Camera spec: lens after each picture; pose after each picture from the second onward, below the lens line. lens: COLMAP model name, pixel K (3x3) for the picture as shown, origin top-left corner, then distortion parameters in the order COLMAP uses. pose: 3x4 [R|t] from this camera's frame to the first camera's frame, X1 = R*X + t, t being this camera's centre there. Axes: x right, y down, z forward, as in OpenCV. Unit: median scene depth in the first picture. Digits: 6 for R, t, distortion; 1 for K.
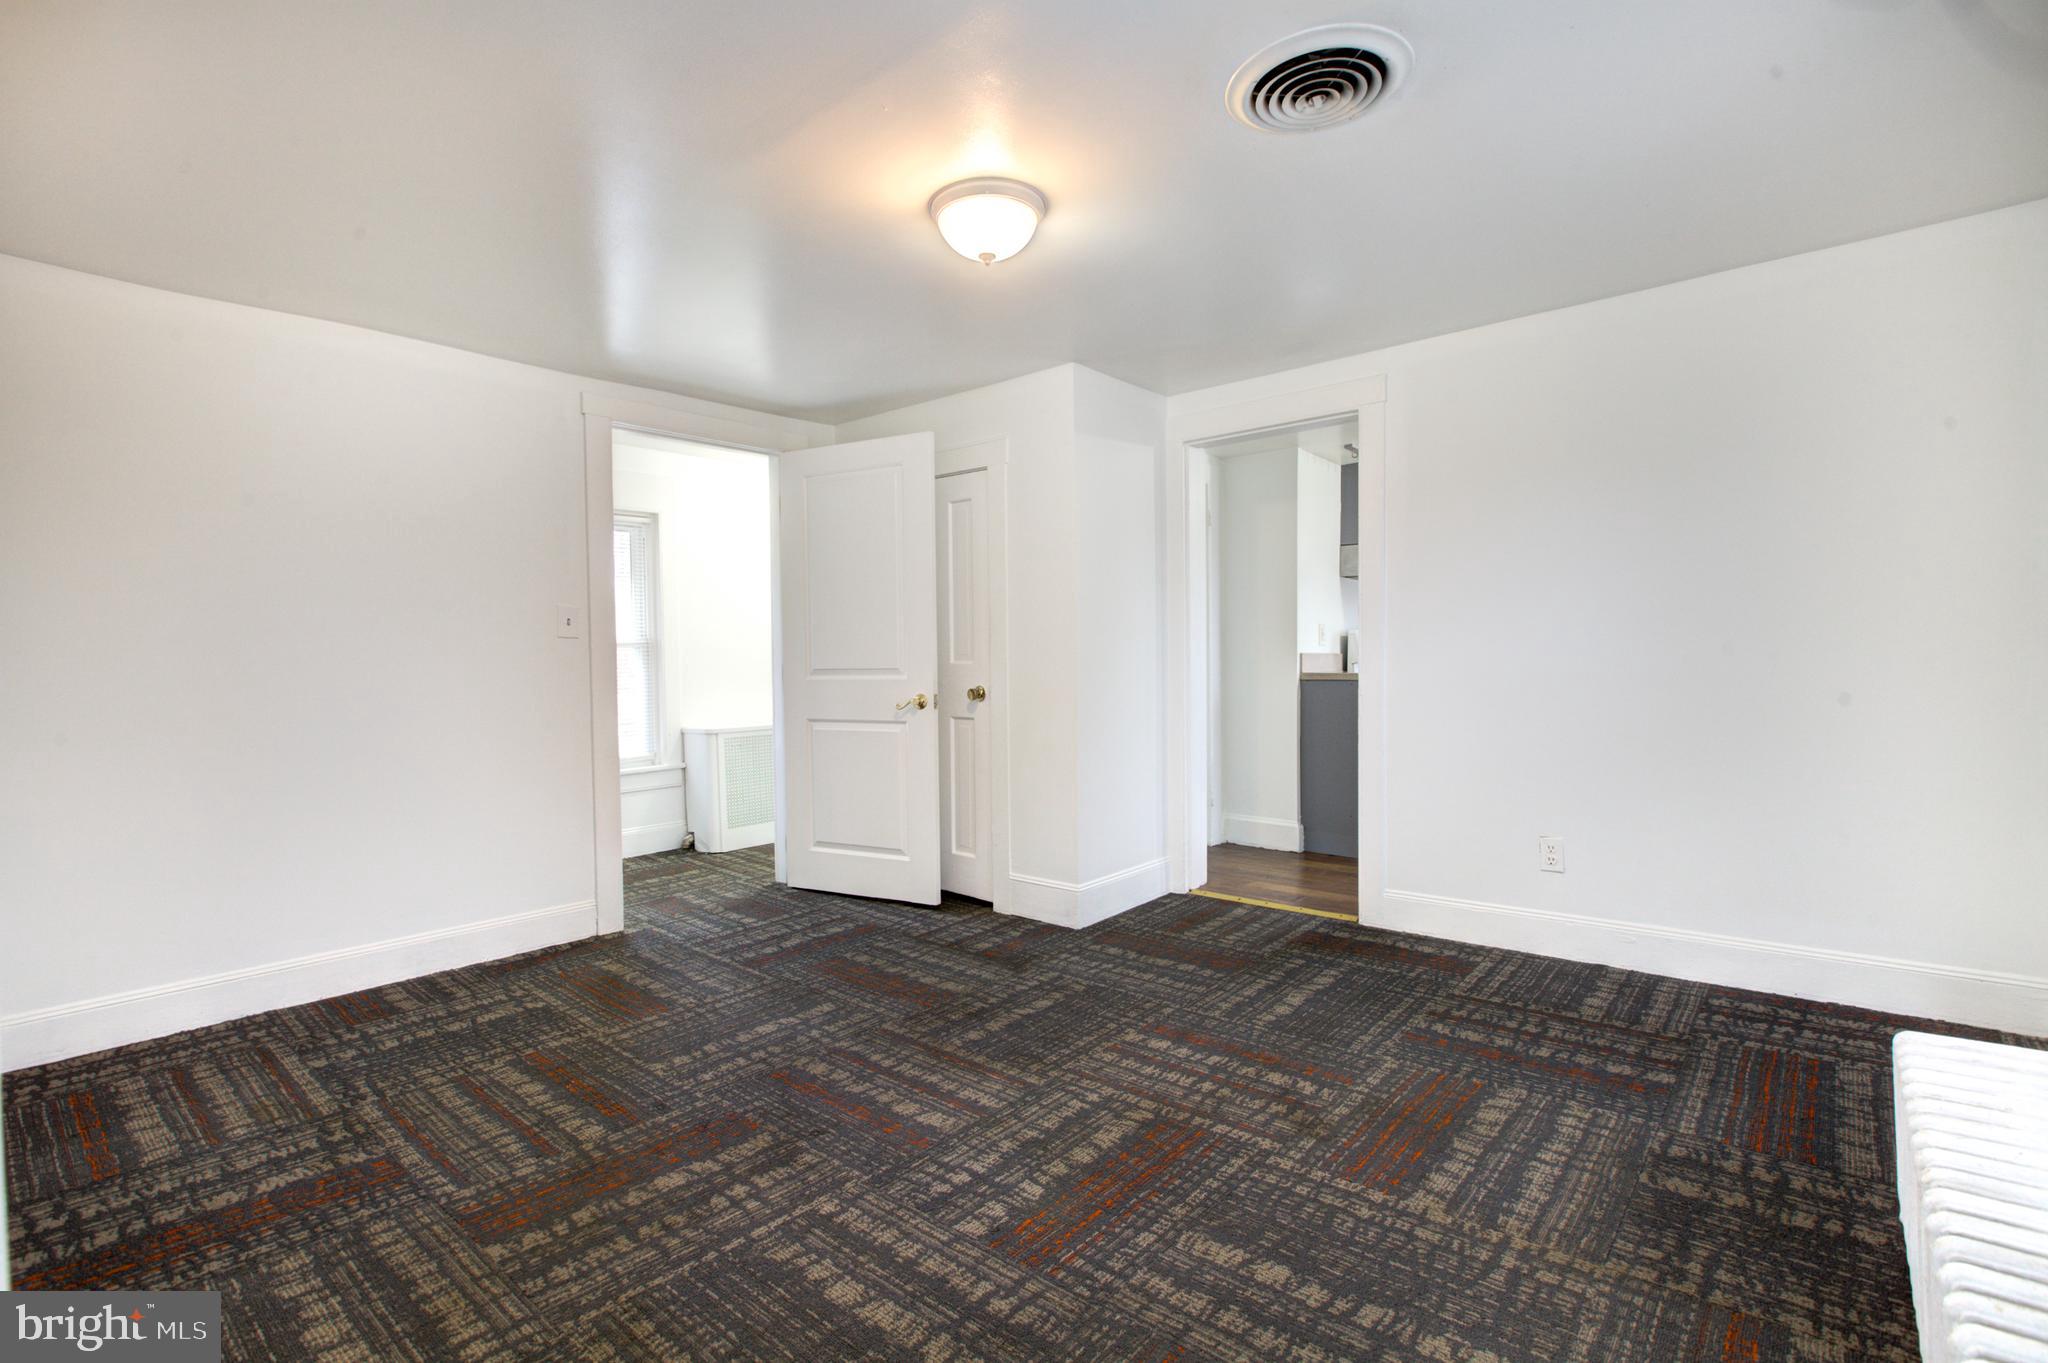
lens RADIAL K [[933.3, 0, 1007.9], [0, 933.3, 678.2], [0, 0, 1]] dist [-0.000028, 0.000147]
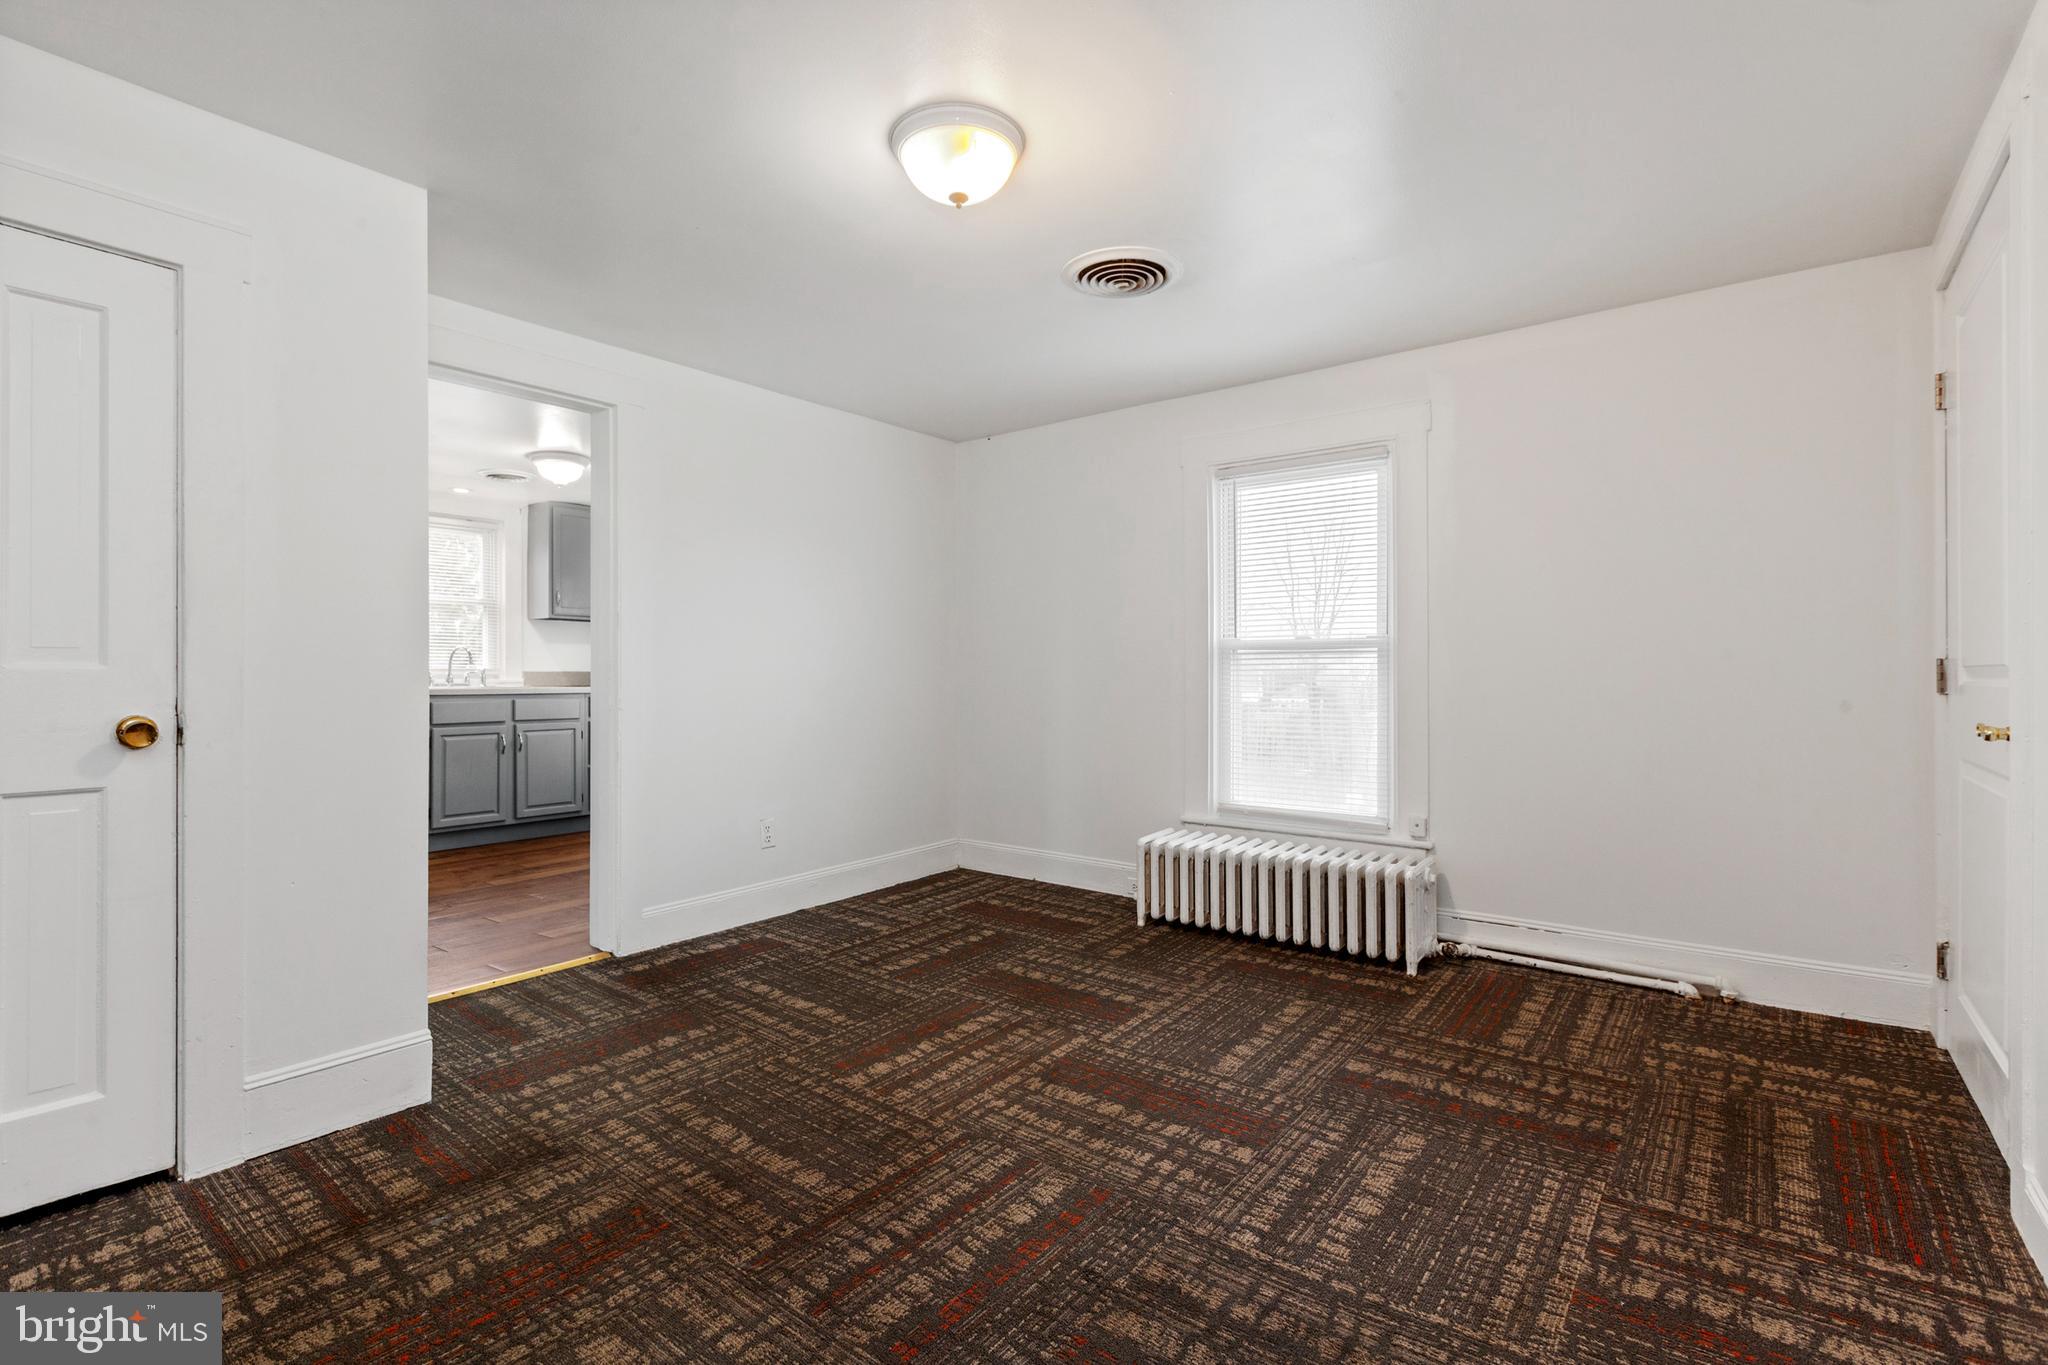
lens RADIAL K [[933.3, 0, 1007.9], [0, 933.3, 679.2], [0, 0, 1]] dist [-0.000028, 0.000147]
pose [[-0.047557, 0.010537, 0.998813, -0.848548], [0.023897, 0.999670, -0.009408, 0.006593], [-0.998583, 0.023421, -0.047793, 0.959815]]
